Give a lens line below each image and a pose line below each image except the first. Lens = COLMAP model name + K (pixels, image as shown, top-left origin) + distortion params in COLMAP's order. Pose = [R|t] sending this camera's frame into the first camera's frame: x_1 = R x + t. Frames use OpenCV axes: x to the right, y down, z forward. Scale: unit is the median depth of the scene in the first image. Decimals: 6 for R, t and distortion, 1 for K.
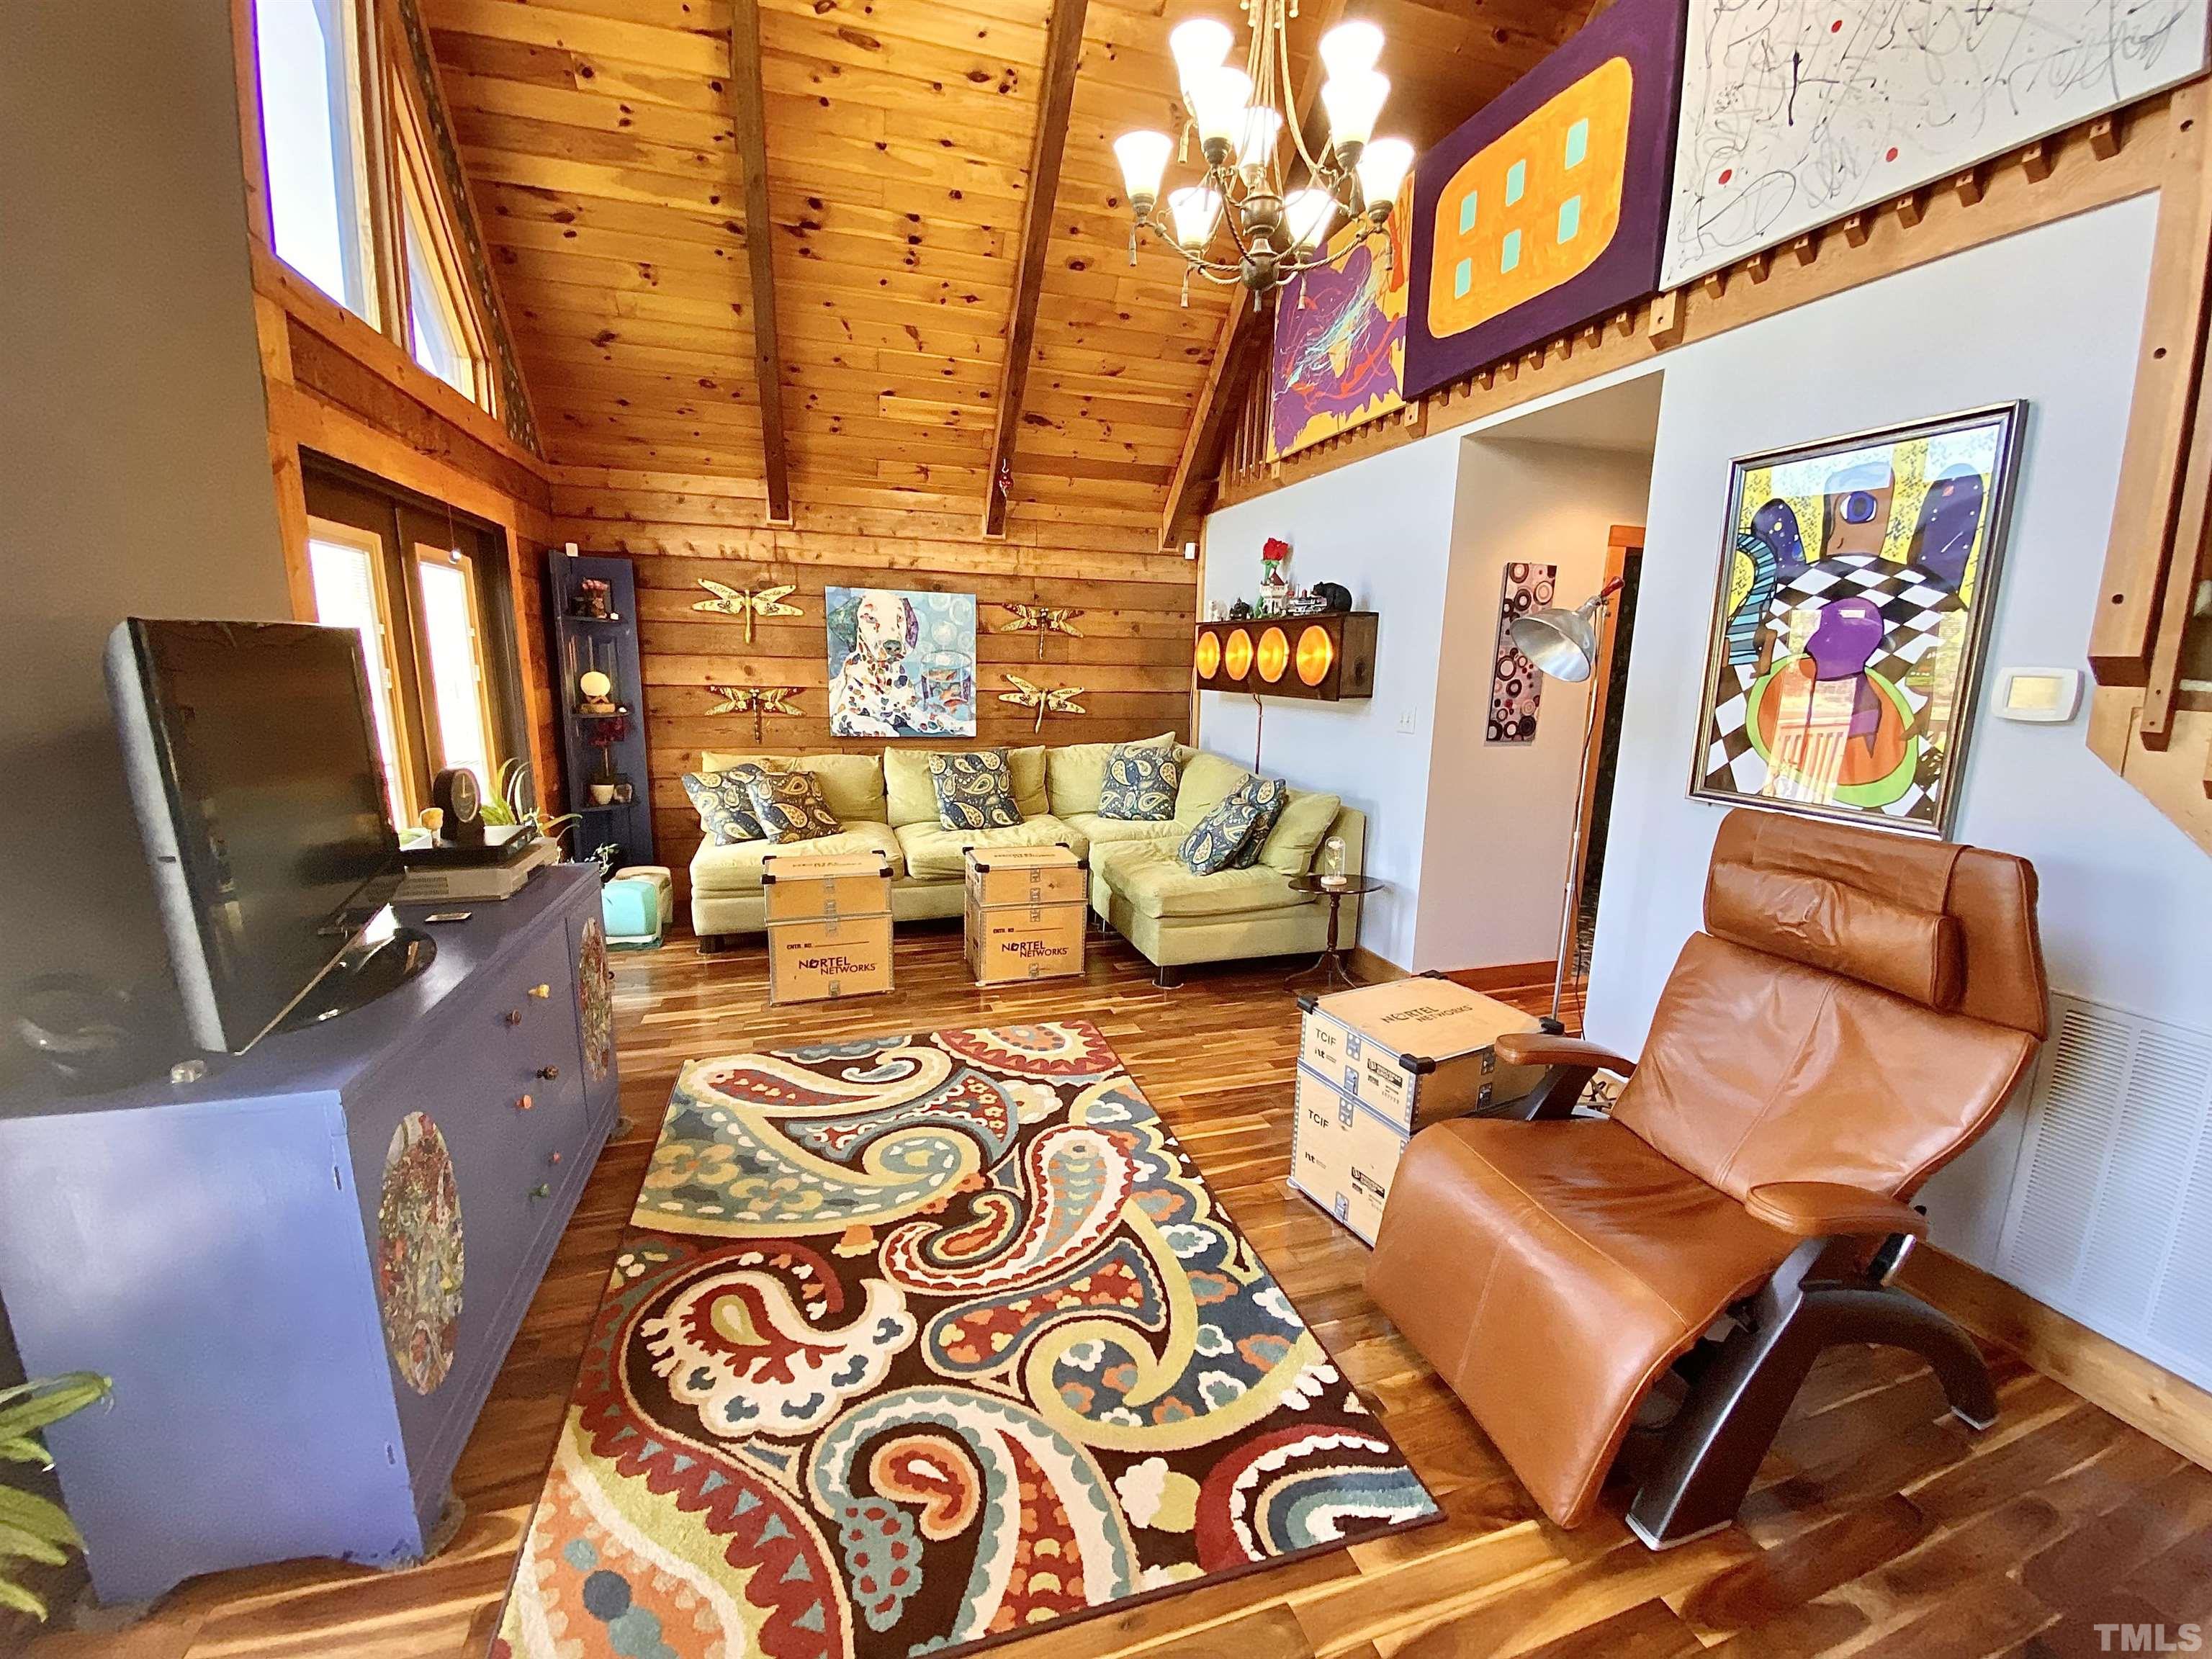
lens RADIAL K [[901.1, 0, 1108.0], [0, 901.1, 830.9], [0, 0, 1]] dist [0.013791, -0.000223]
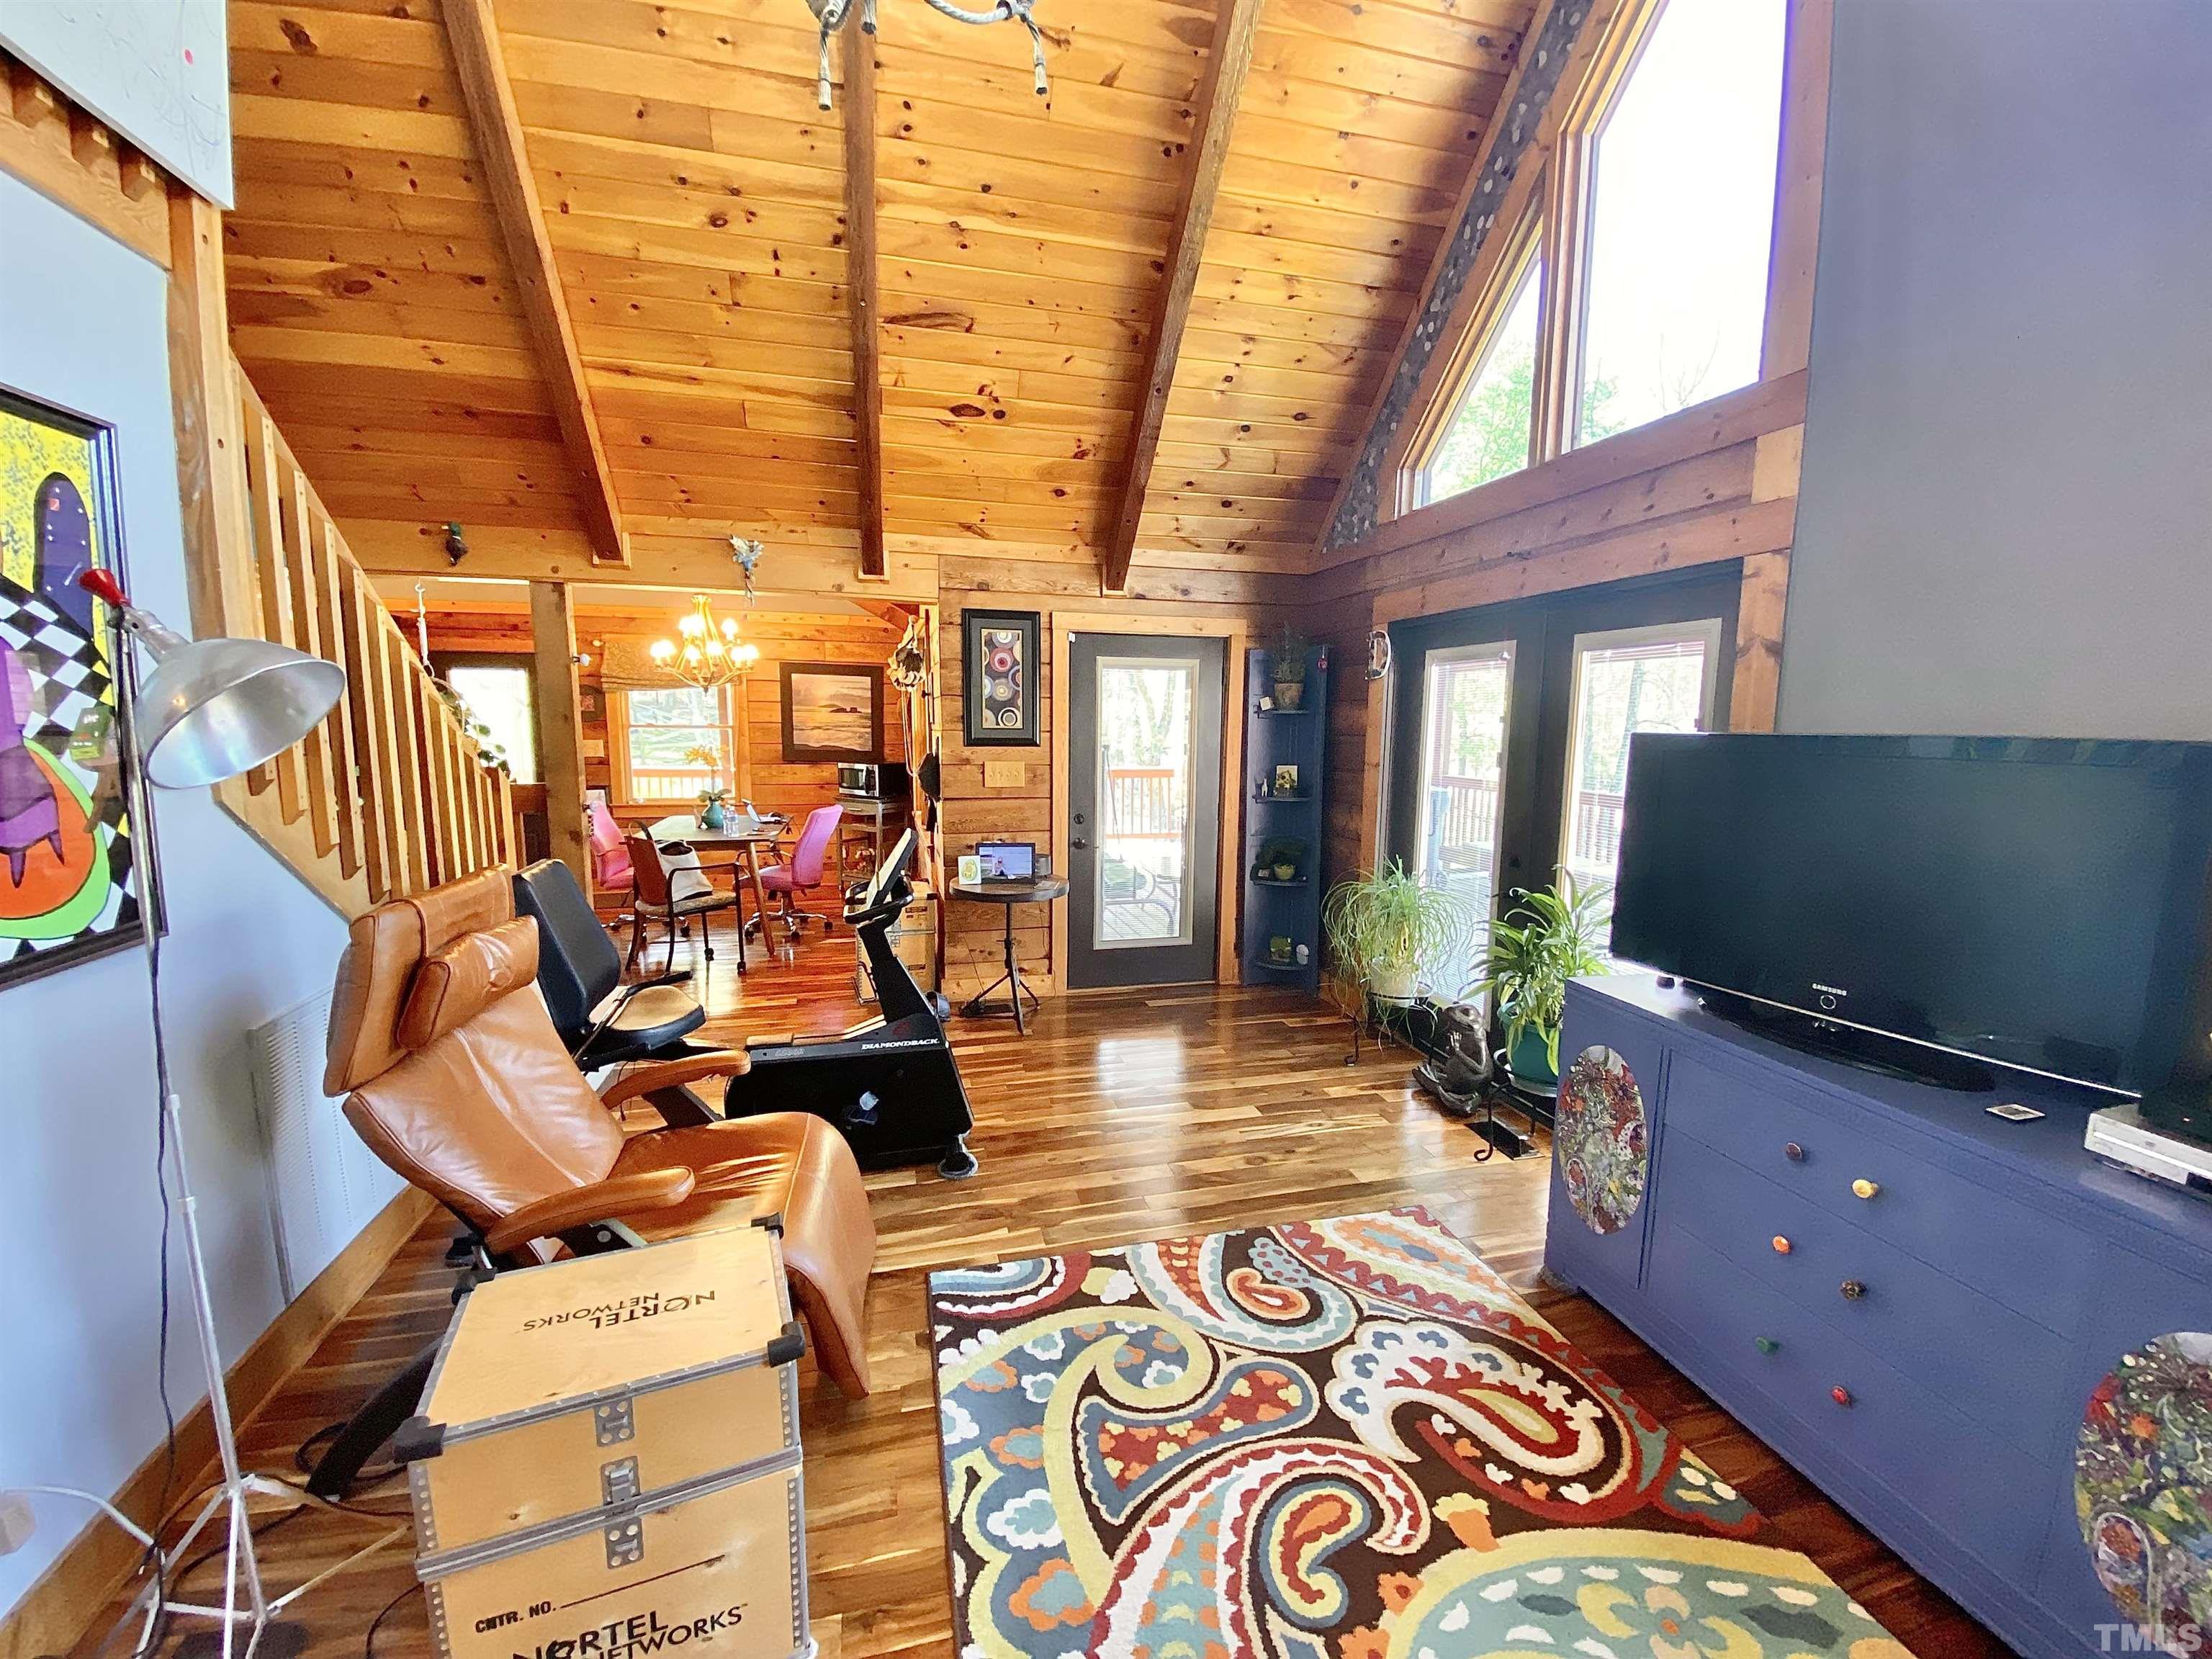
lens RADIAL K [[901.1, 0, 1114.2], [0, 901.1, 822.5], [0, 0, 1]] dist [0.013791, -0.000223]
pose [[-0.998111, -0.034422, 0.050886, -0.001779], [-0.016947, 0.950423, 0.310497, -0.365701], [-0.059051, 0.309048, -0.949211, 1.712196]]
